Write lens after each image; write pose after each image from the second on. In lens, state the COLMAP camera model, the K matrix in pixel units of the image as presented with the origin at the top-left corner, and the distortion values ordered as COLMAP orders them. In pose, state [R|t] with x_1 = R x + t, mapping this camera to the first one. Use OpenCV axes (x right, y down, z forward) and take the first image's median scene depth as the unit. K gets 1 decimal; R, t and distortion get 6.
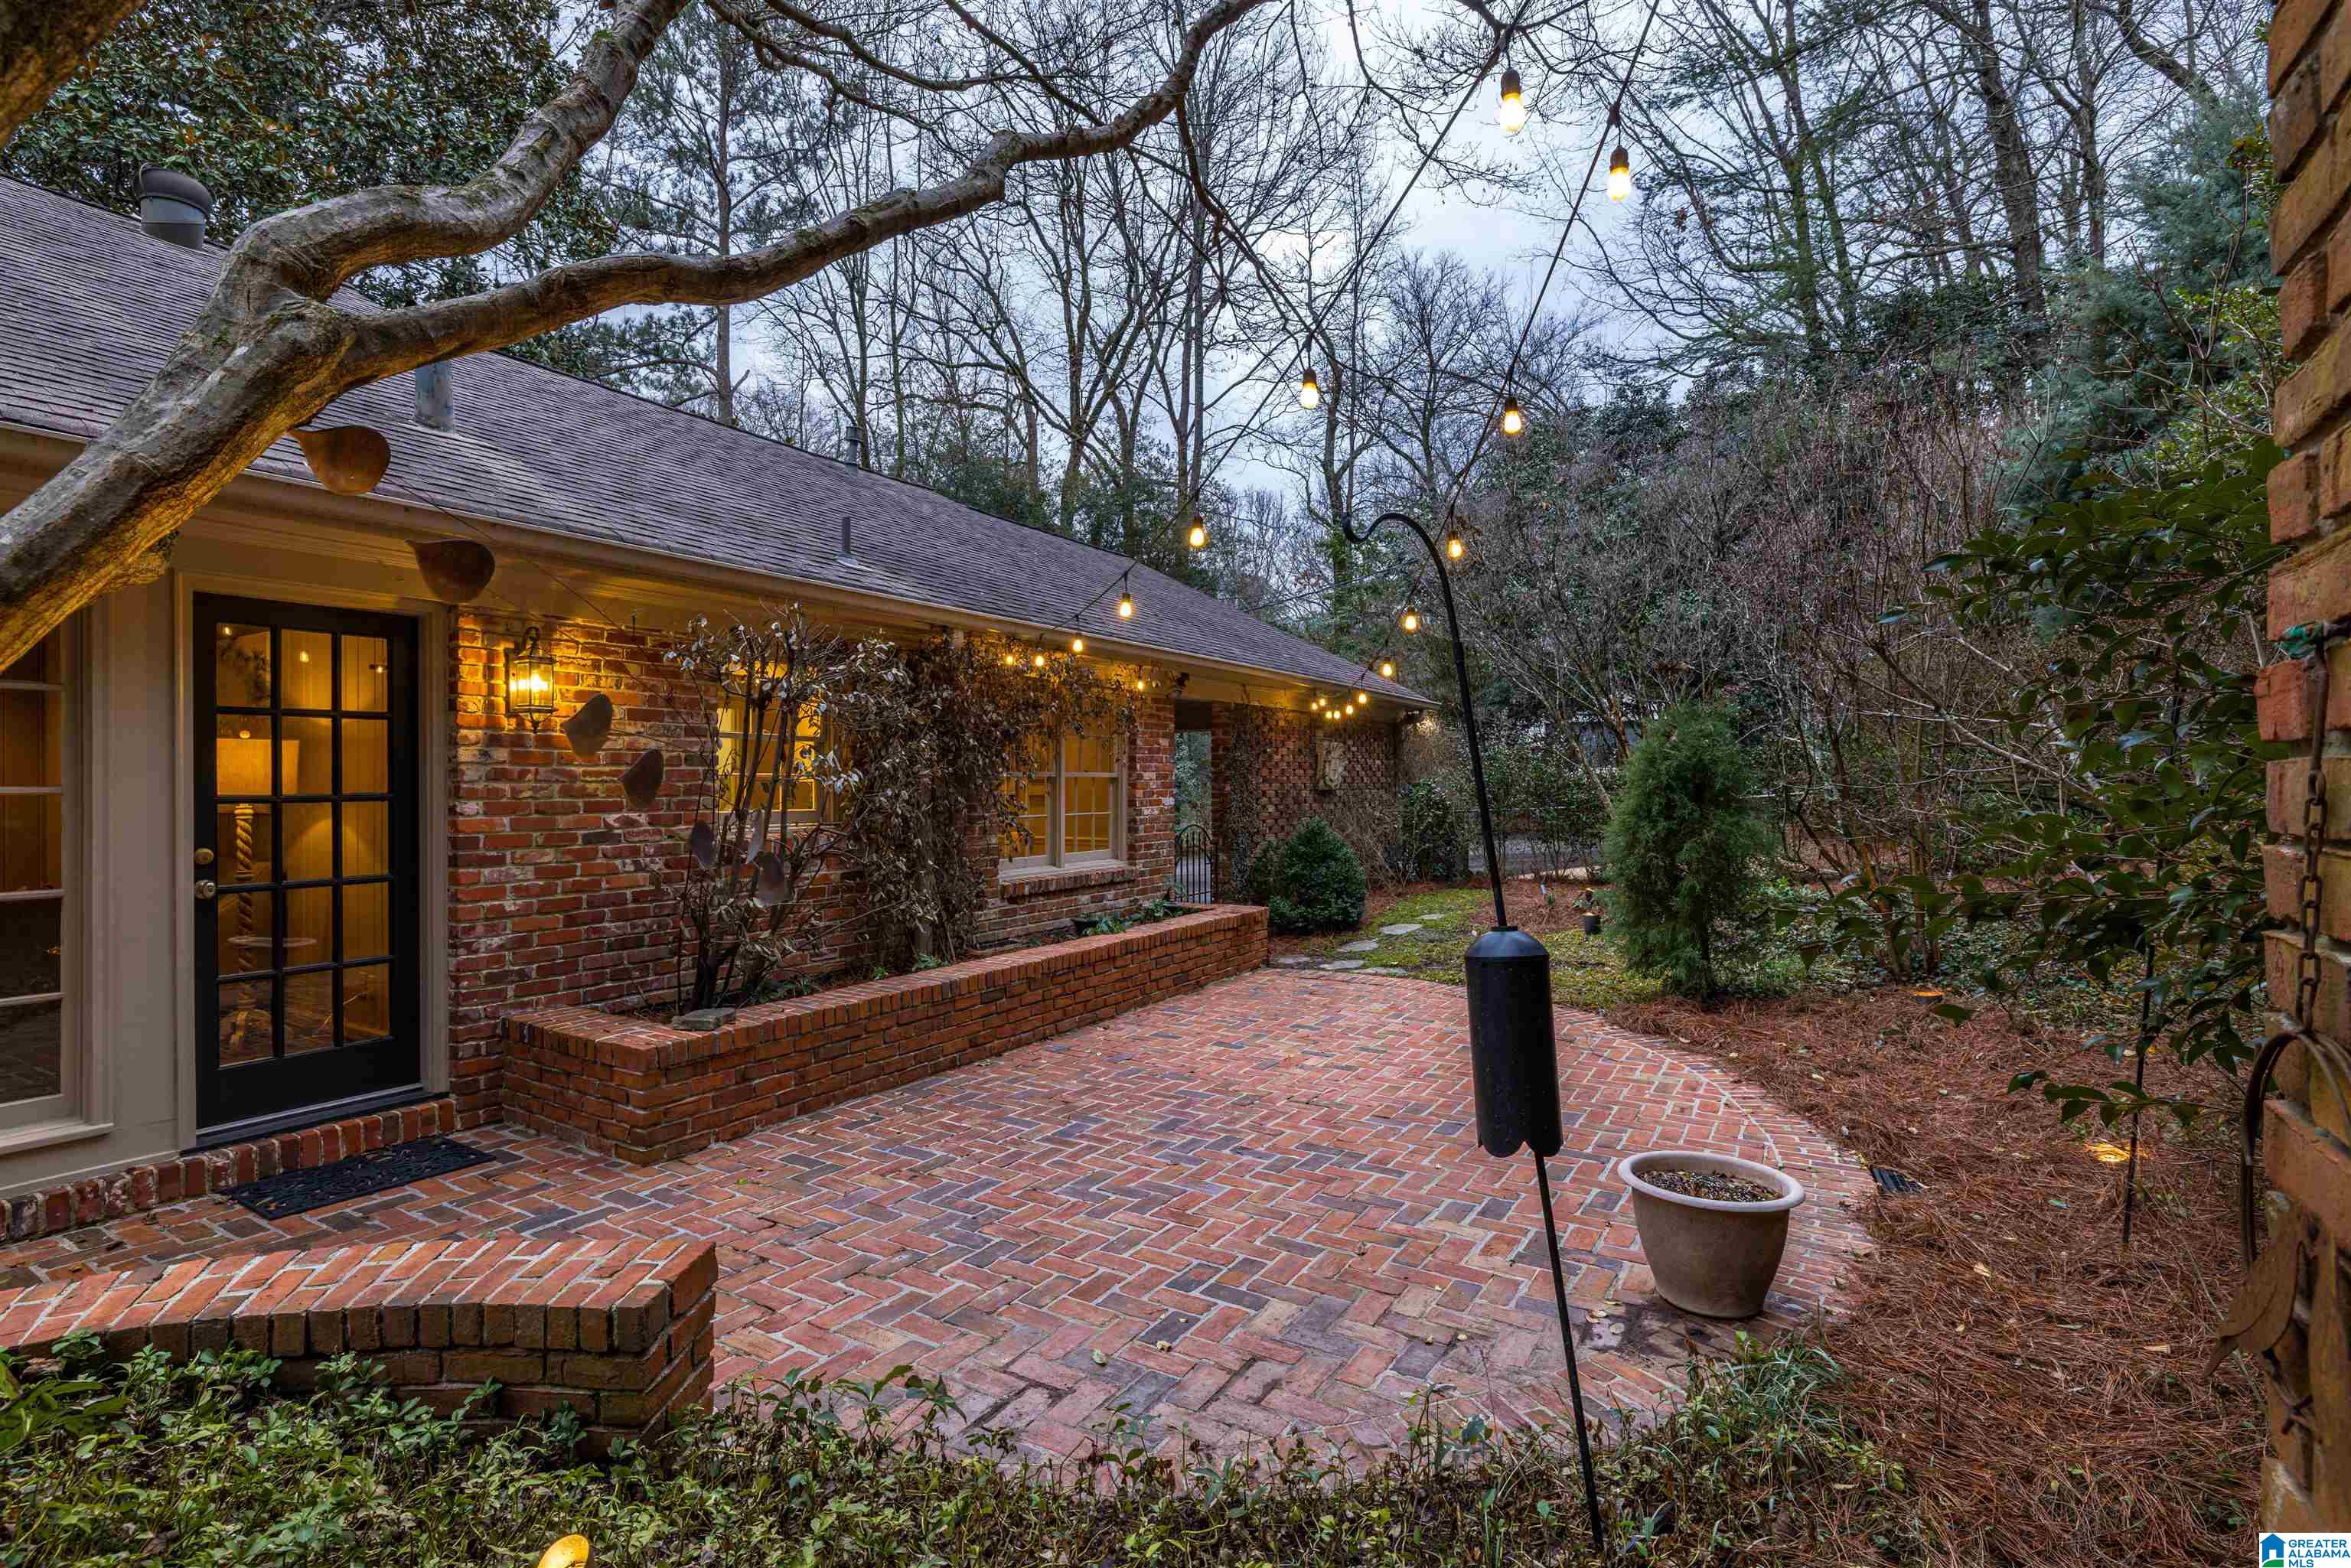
lens RADIAL K [[1111.8, 0, 1163.5], [0, 1111.8, 783.4], [0, 0, 1]] dist [-0.003469, 0.000017]
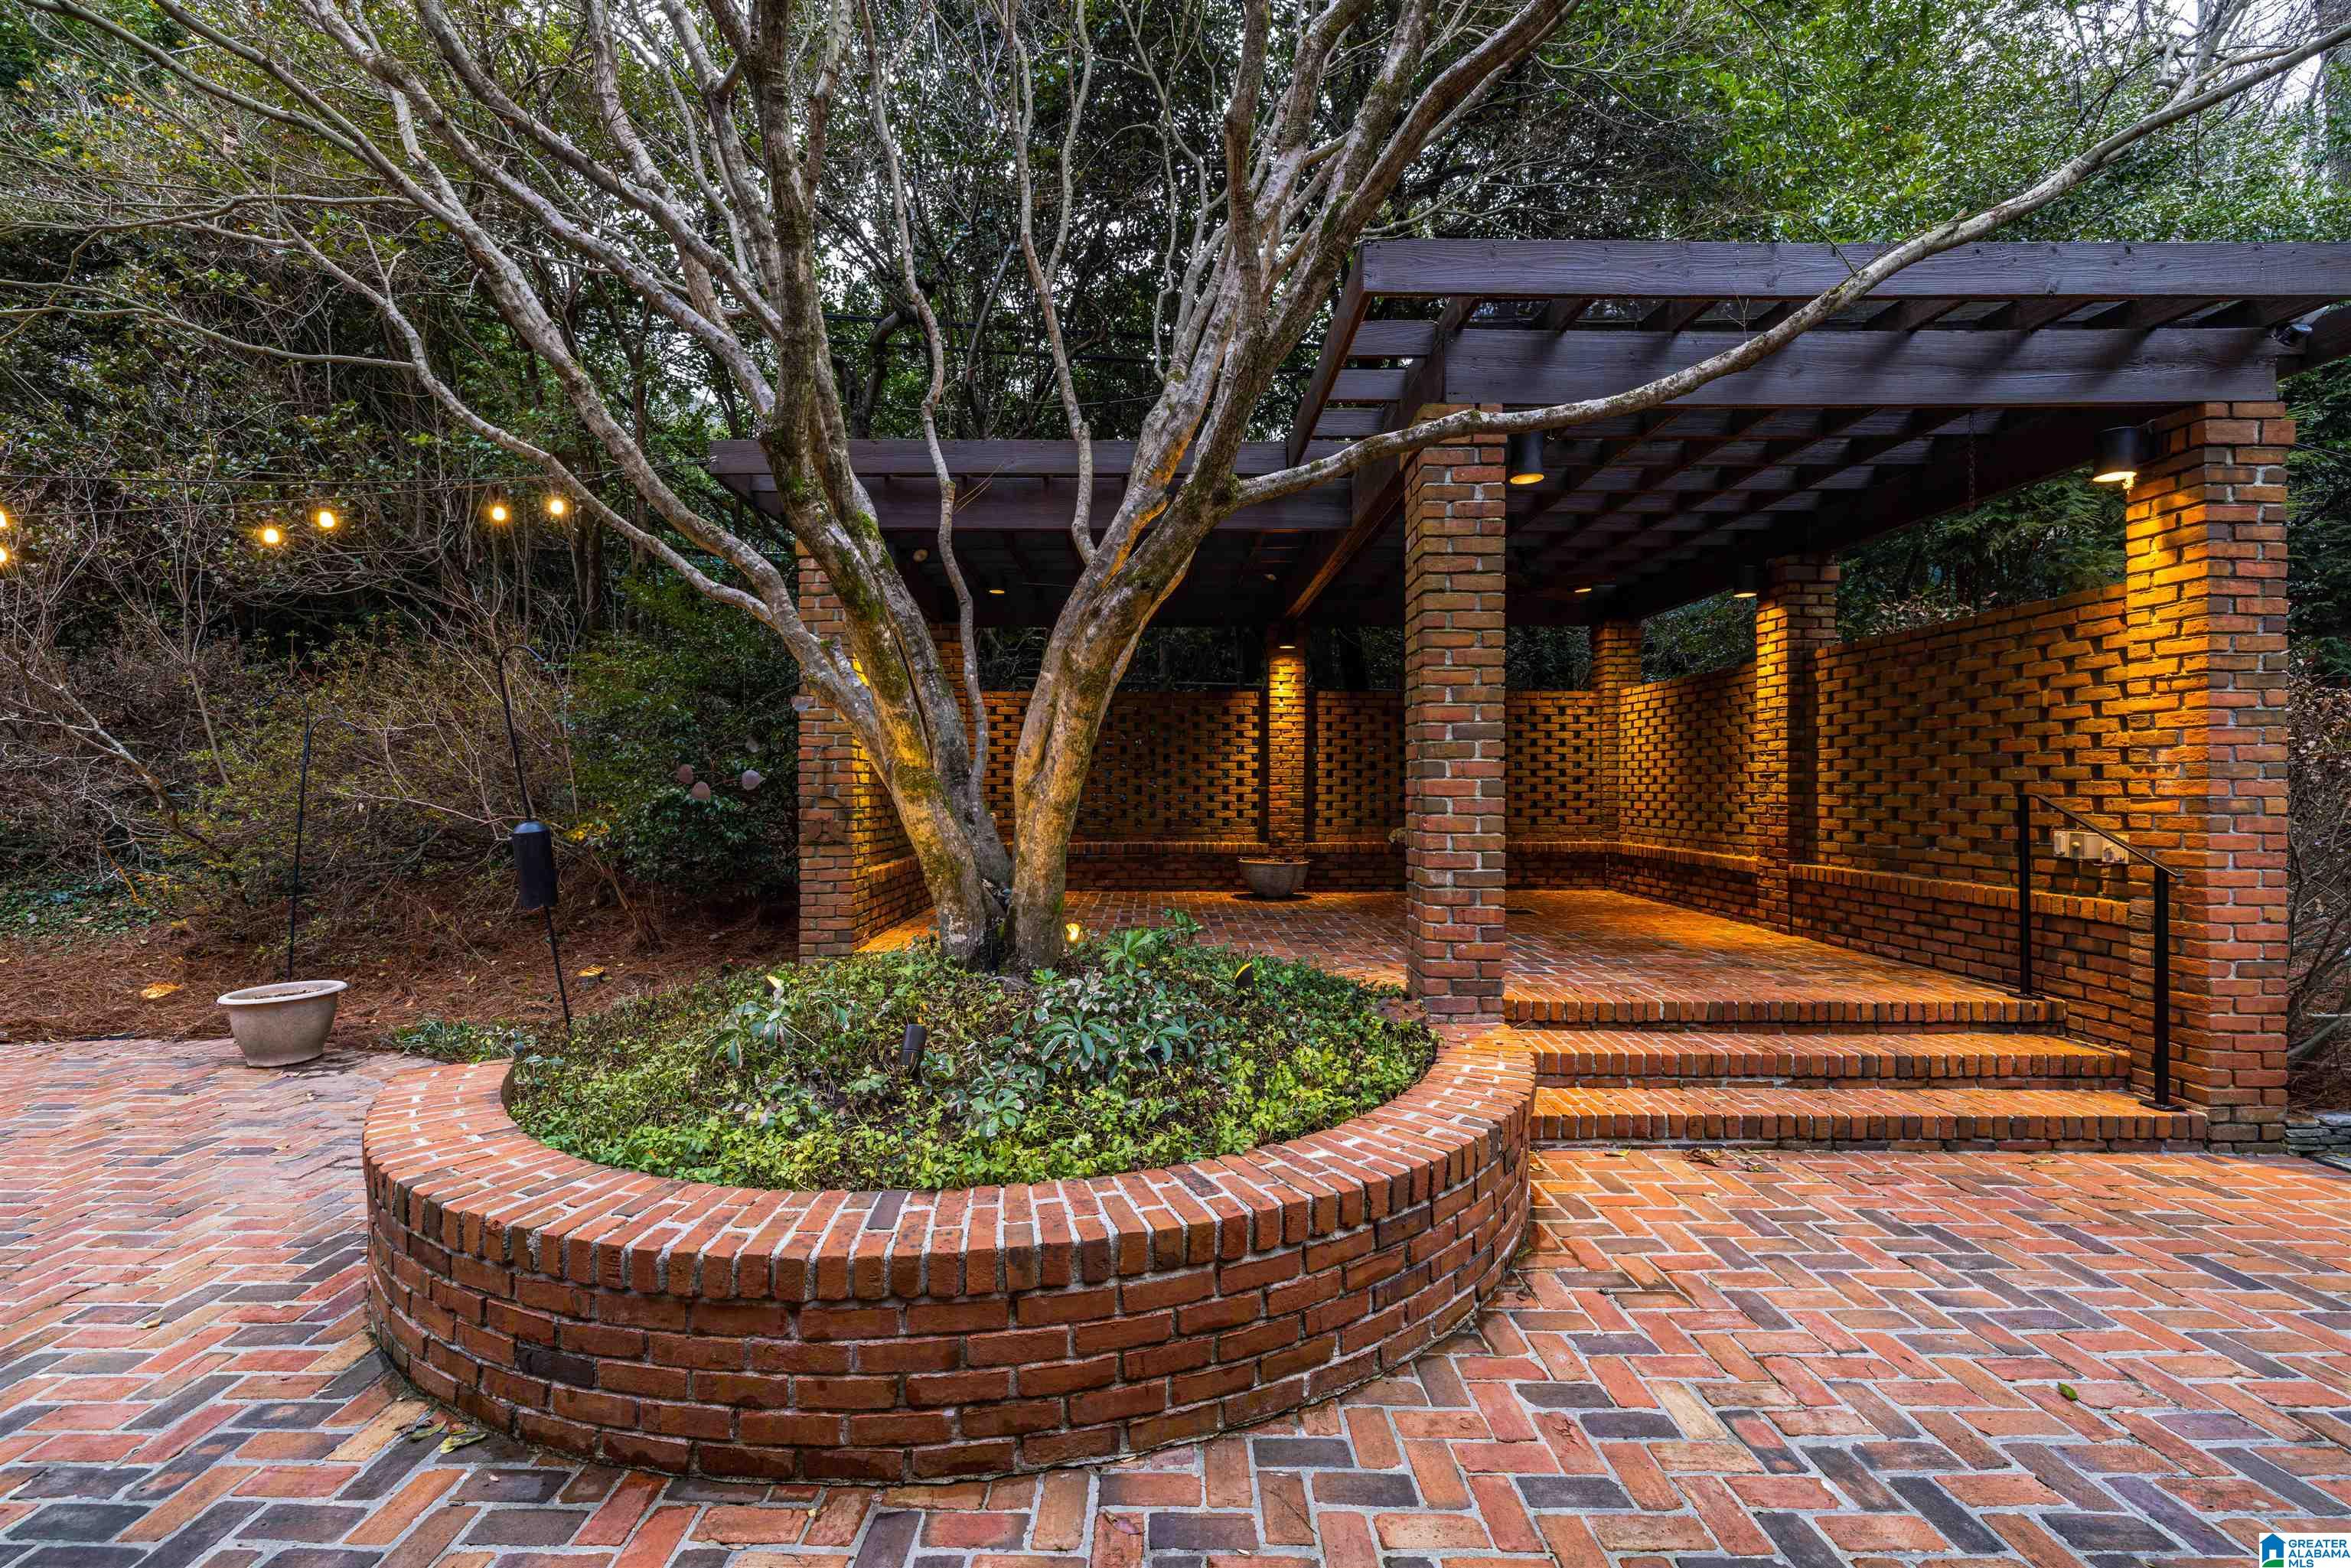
lens RADIAL K [[984.9, 0, 1160.8], [0, 984.9, 785.1], [0, 0, 1]] dist [-0.000280, -0.000749]
pose [[-0.516681, -0.002641, 0.856174, -1.005654], [0.002053, 0.999989, 0.004324, 0.020997], [-0.856175, 0.003992, -0.516670, 0.410659]]
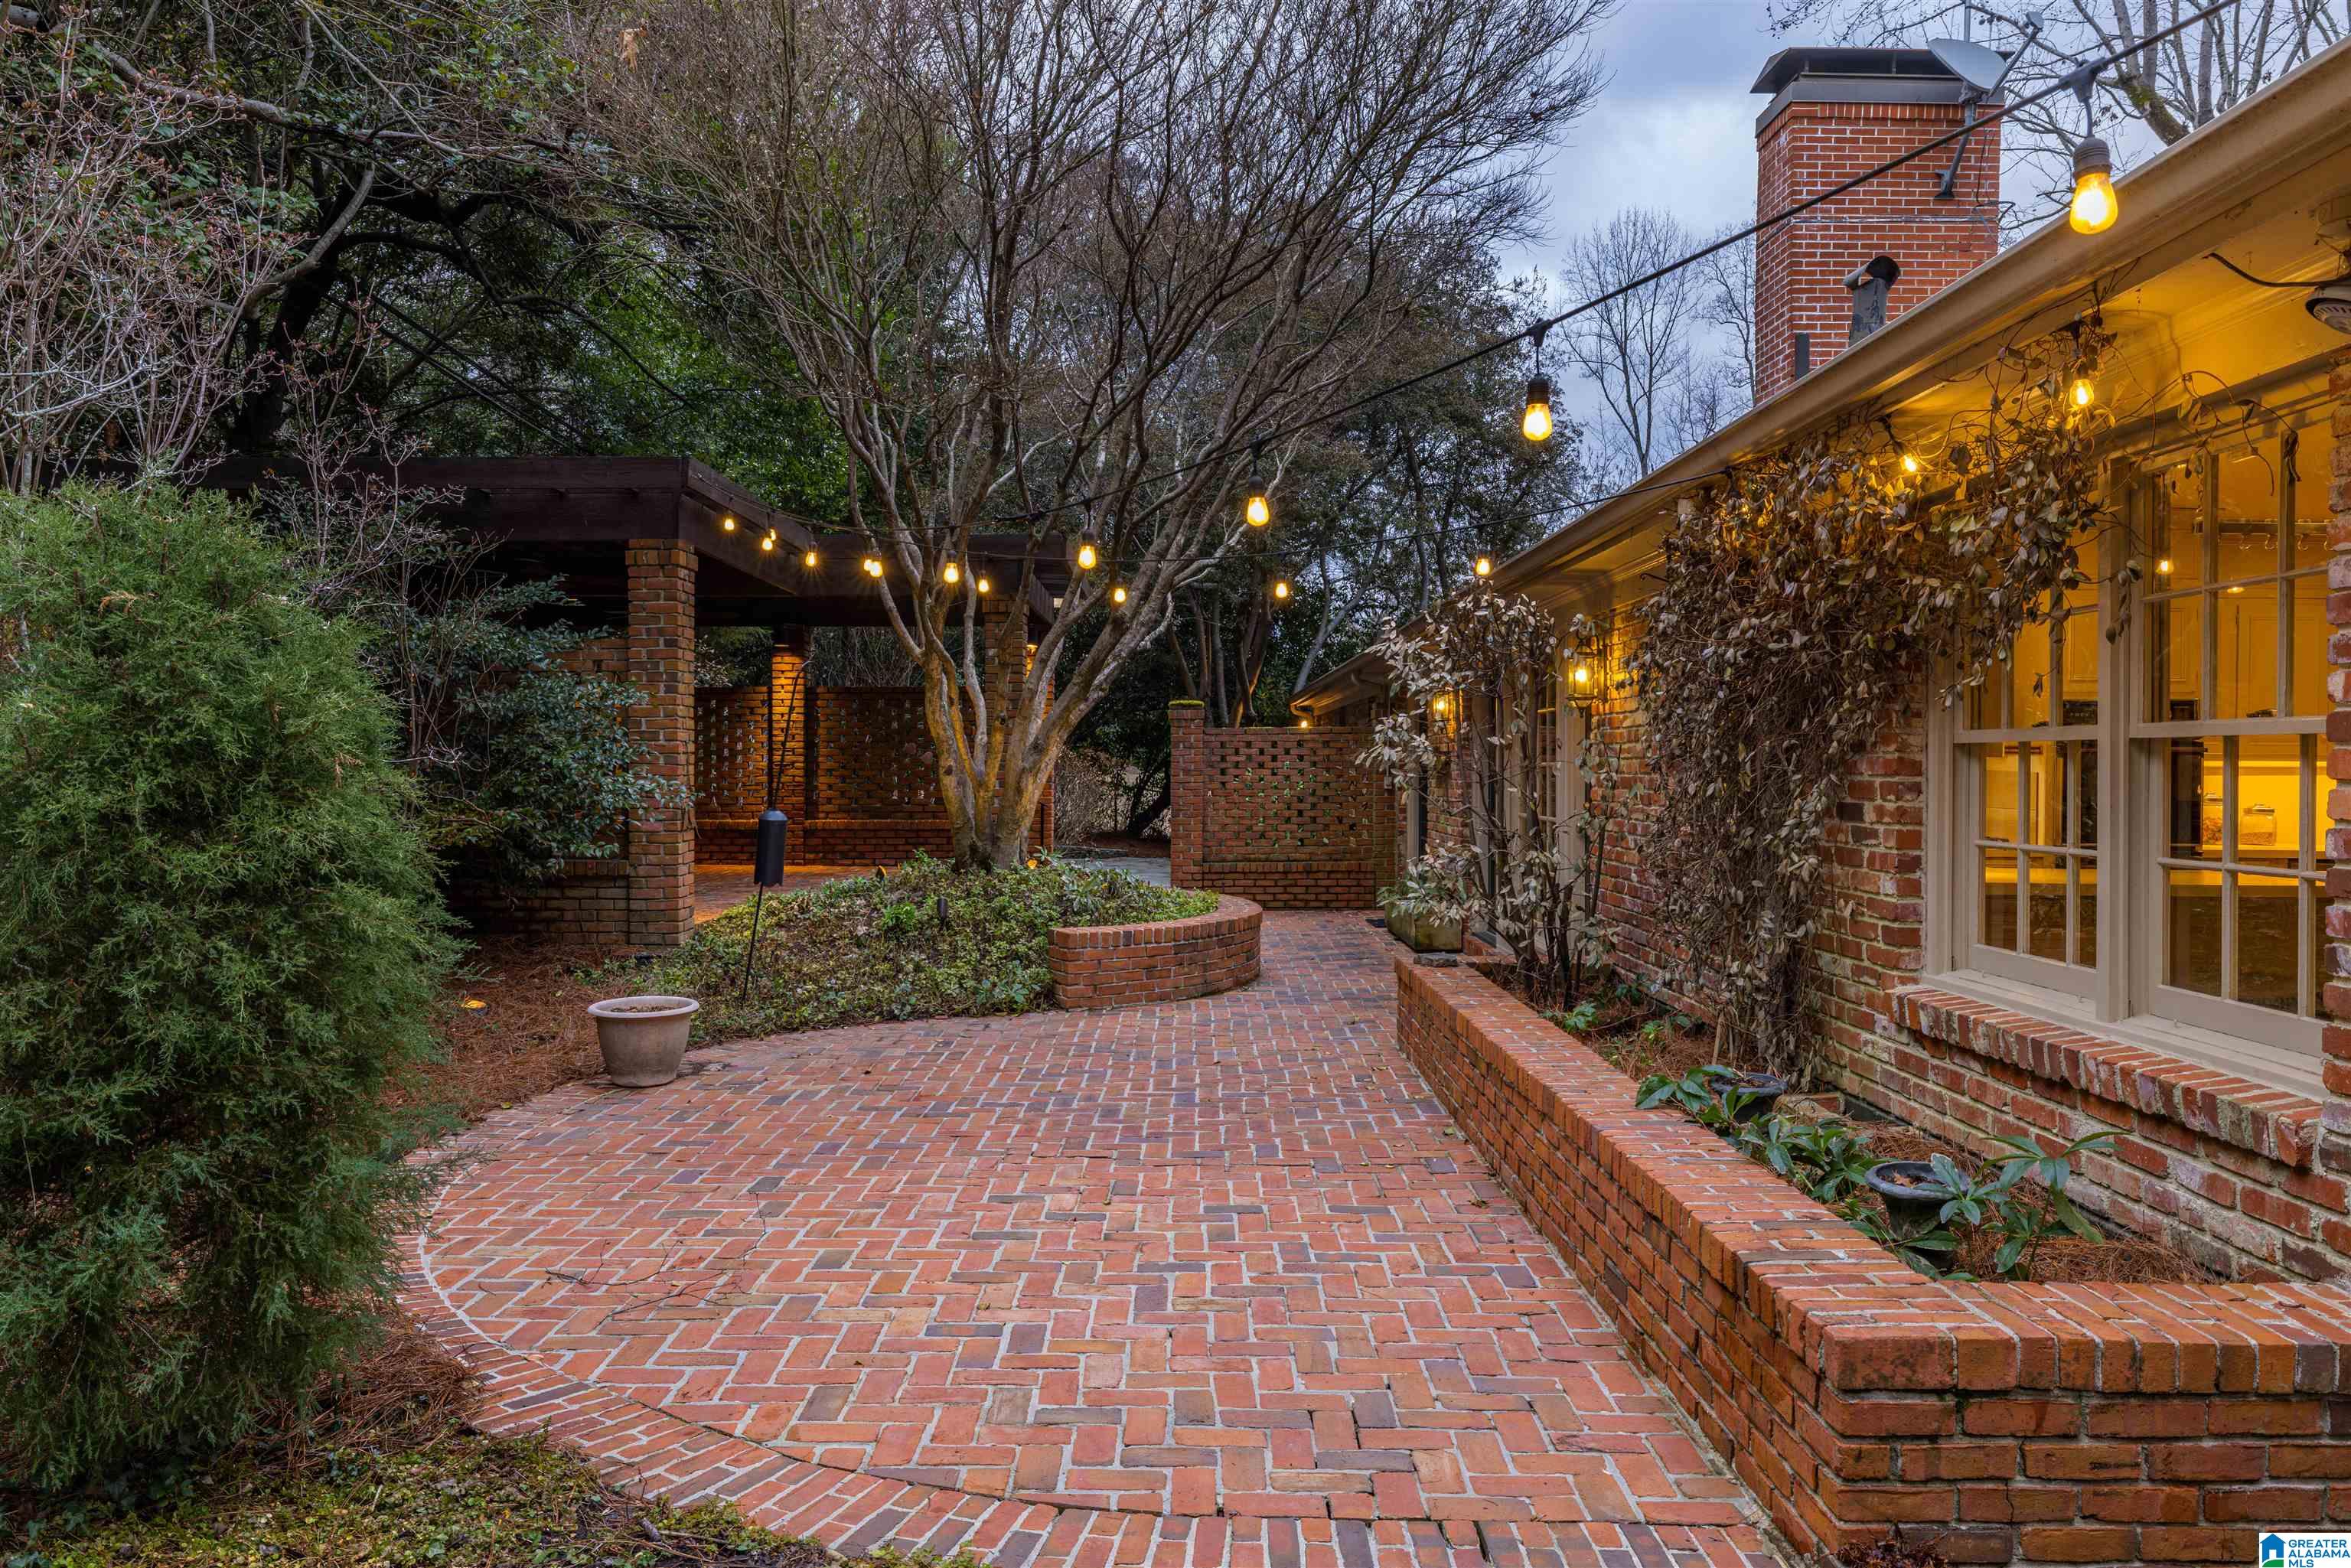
lens RADIAL K [[1560.3, 0, 1174.3], [0, 1560.3, 770.7], [0, 0, 1]] dist [-0.001954, 0.001181]
pose [[-0.854344, -0.002895, -0.519701, 0.662710], [-0.007230, 0.999954, 0.006315, 0.002682], [0.519658, 0.009152, -0.854325, 2.157534]]
